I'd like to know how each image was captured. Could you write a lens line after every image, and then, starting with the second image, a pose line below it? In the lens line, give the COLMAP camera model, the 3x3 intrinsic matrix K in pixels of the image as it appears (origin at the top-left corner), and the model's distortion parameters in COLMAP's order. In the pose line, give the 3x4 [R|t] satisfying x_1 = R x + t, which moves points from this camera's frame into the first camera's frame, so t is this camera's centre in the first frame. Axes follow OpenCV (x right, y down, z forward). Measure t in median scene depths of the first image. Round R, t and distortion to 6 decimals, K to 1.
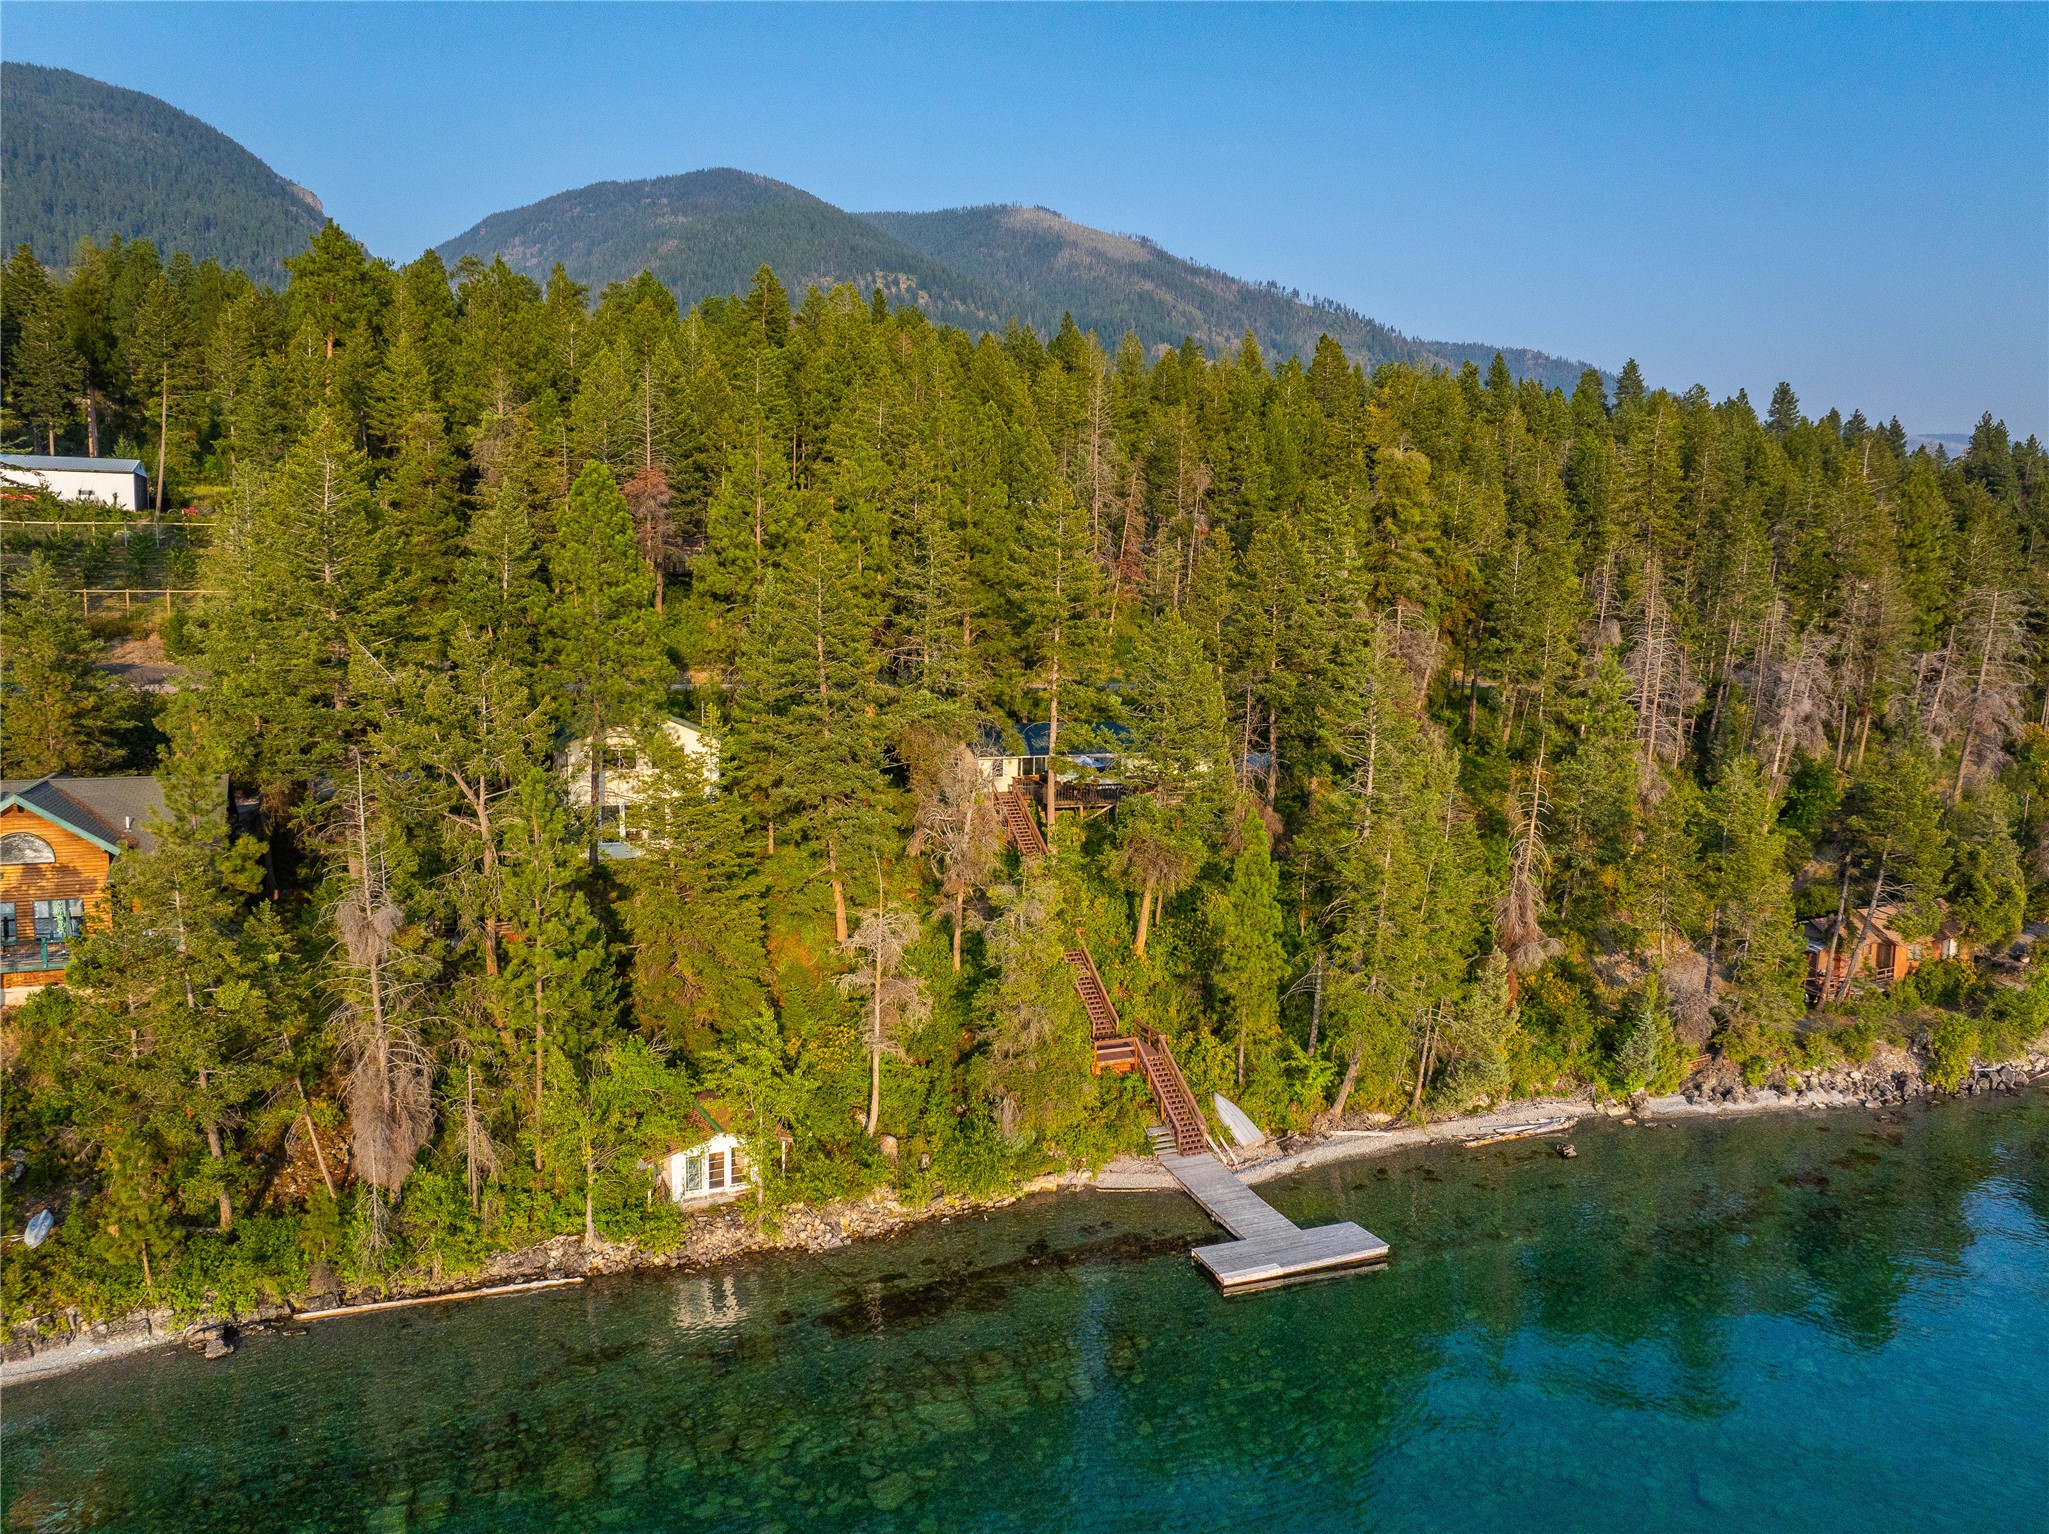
lens RADIAL K [[1450.6, 0, 1032.1], [0, 1450.6, 765.9], [0, 0, 1]] dist [-0.053895, 0.024079]
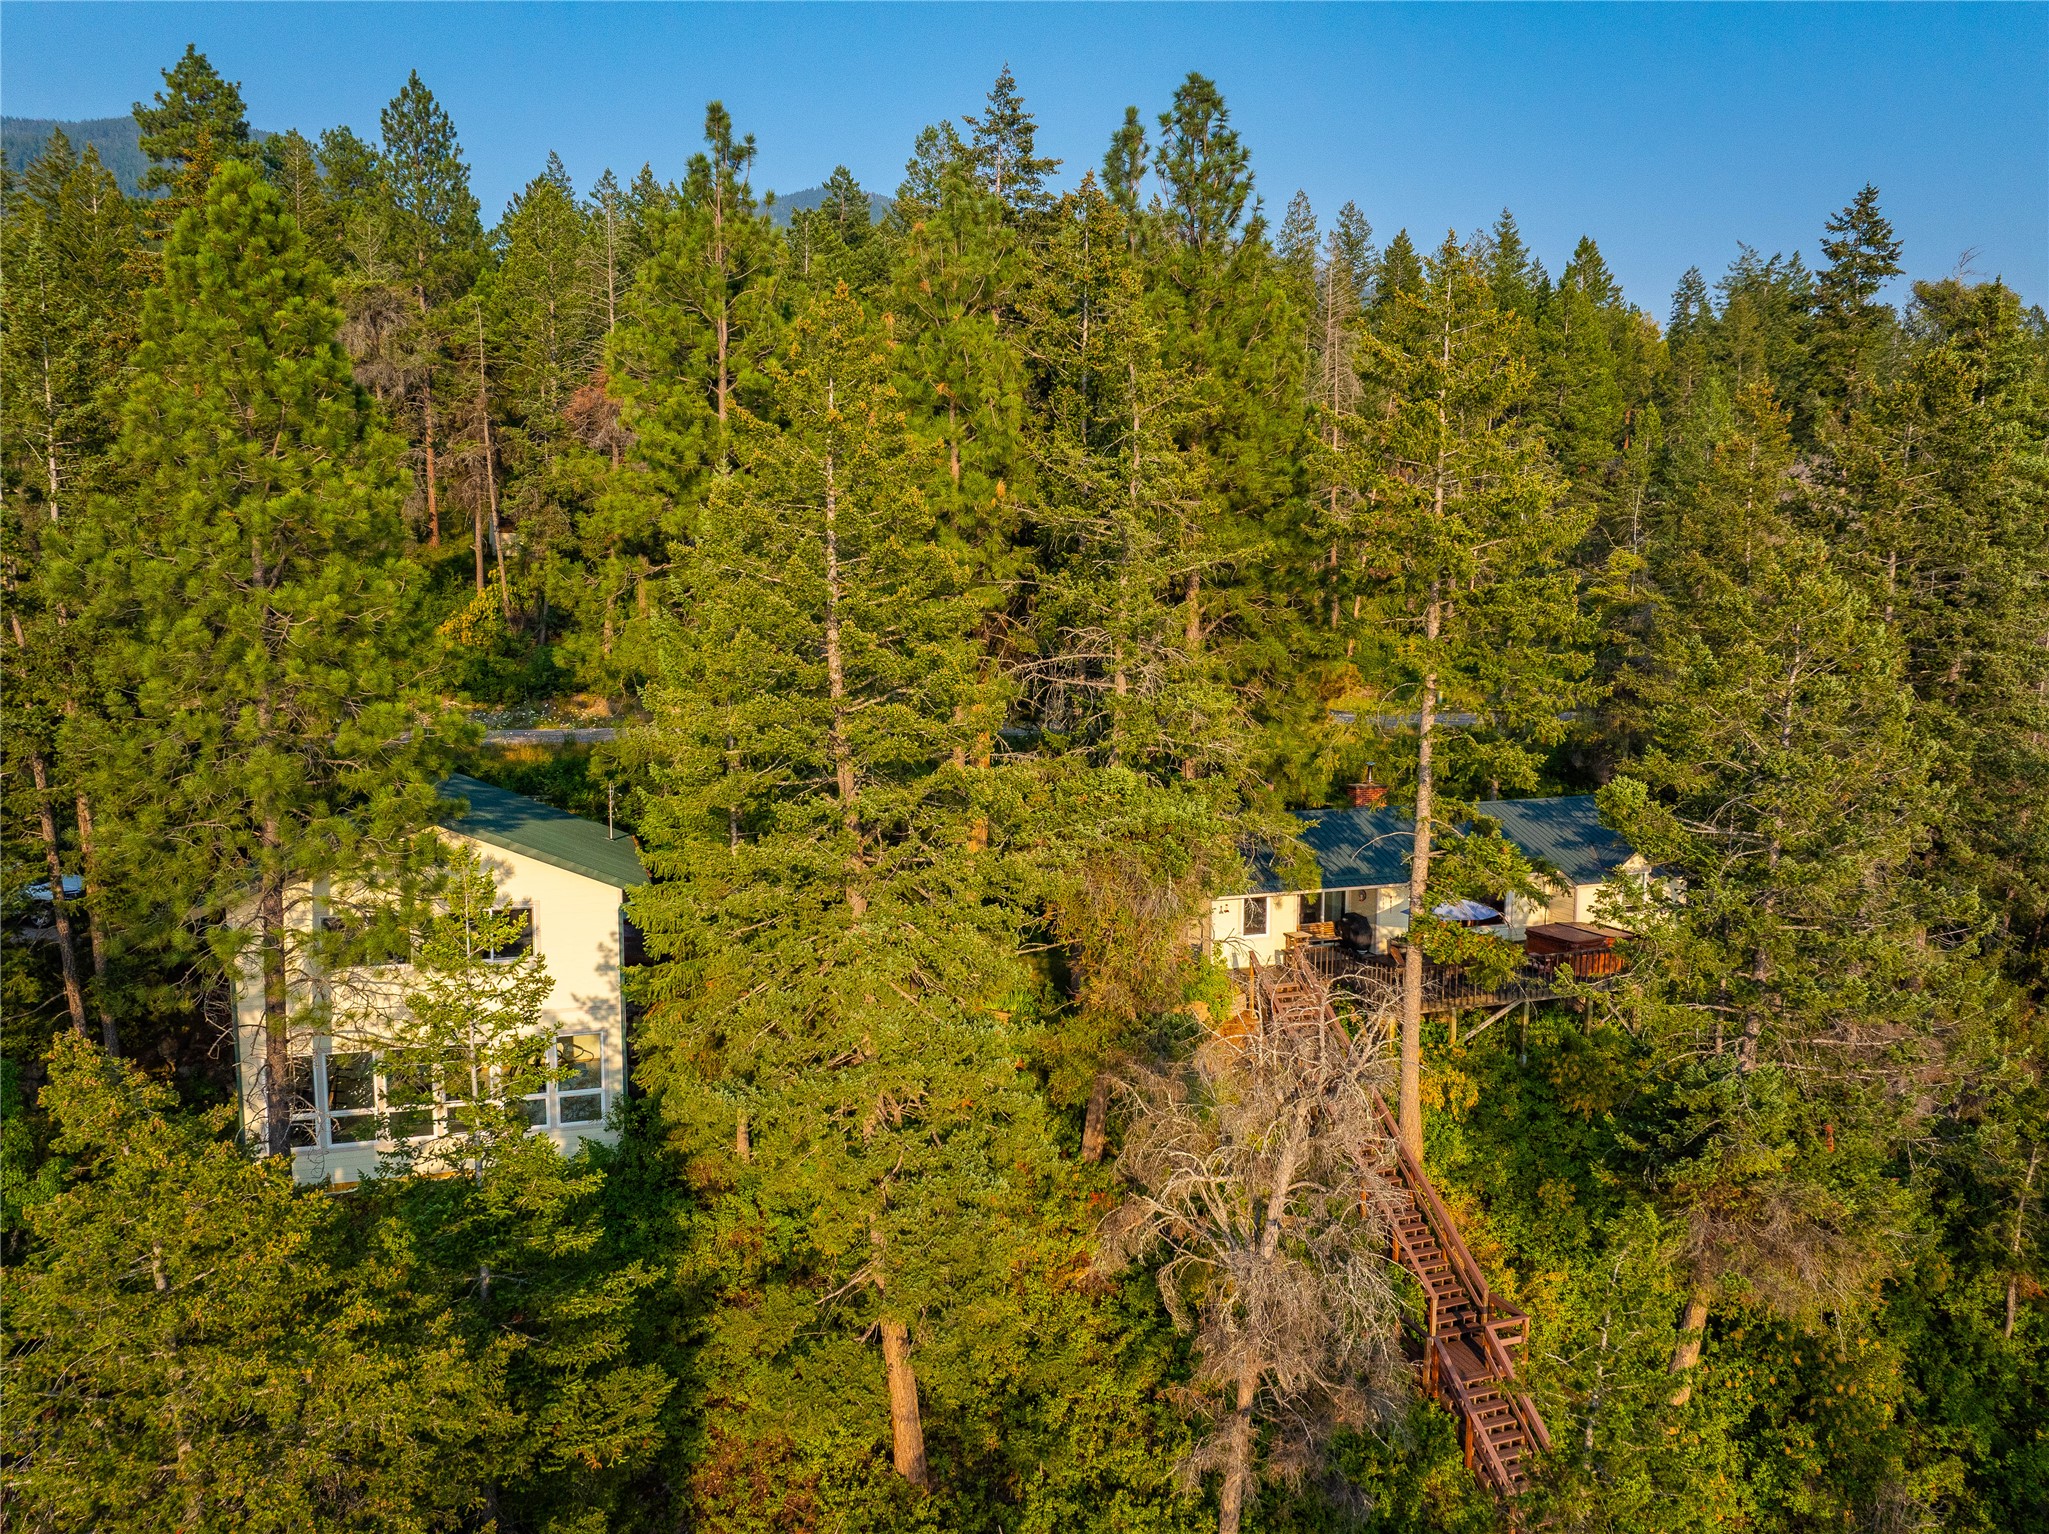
lens RADIAL K [[1450.6, 0, 1028.7], [0, 1450.6, 756.5], [0, 0, 1]] dist [-0.053895, 0.024079]
pose [[0.996793, -0.007624, -0.079656, -0.079088], [0.006395, 0.999857, -0.015674, -0.057426], [0.079764, 0.015114, 0.996699, 0.717125]]
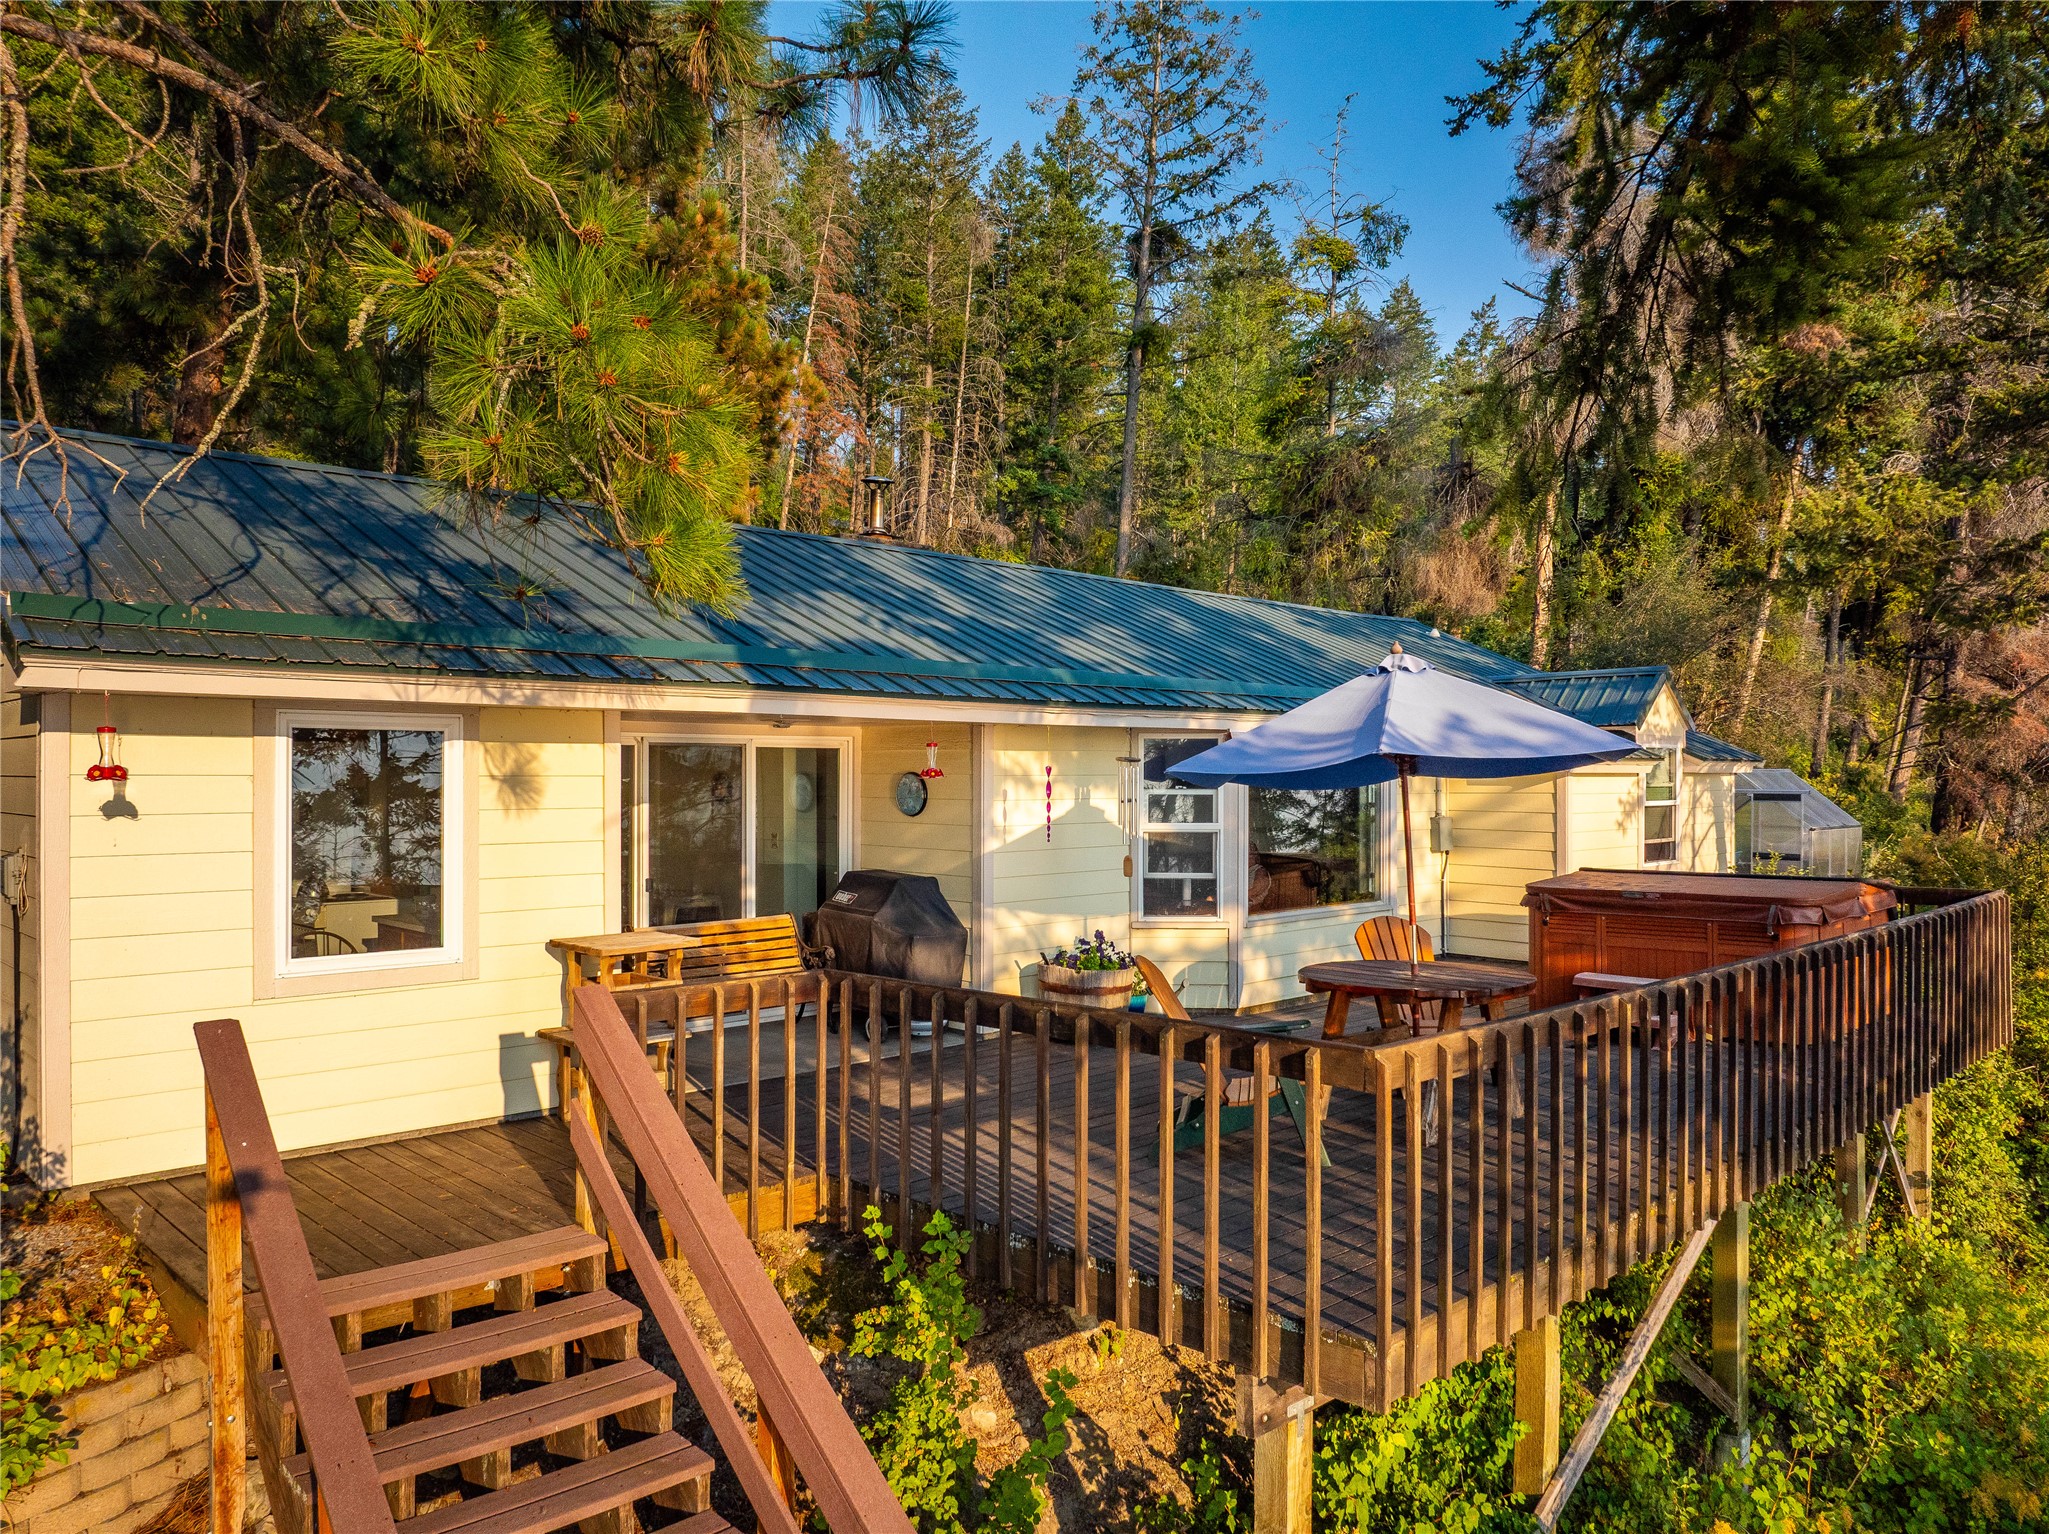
lens RADIAL K [[1450.6, 0, 1025.5], [0, 1450.6, 765.3], [0, 0, 1]] dist [-0.053895, 0.024079]
pose [[0.948051, -0.023233, 0.317269, -0.019187], [0.058264, 0.993140, -0.101378, 0.010171], [-0.312737, 0.114597, 0.942901, 1.231147]]
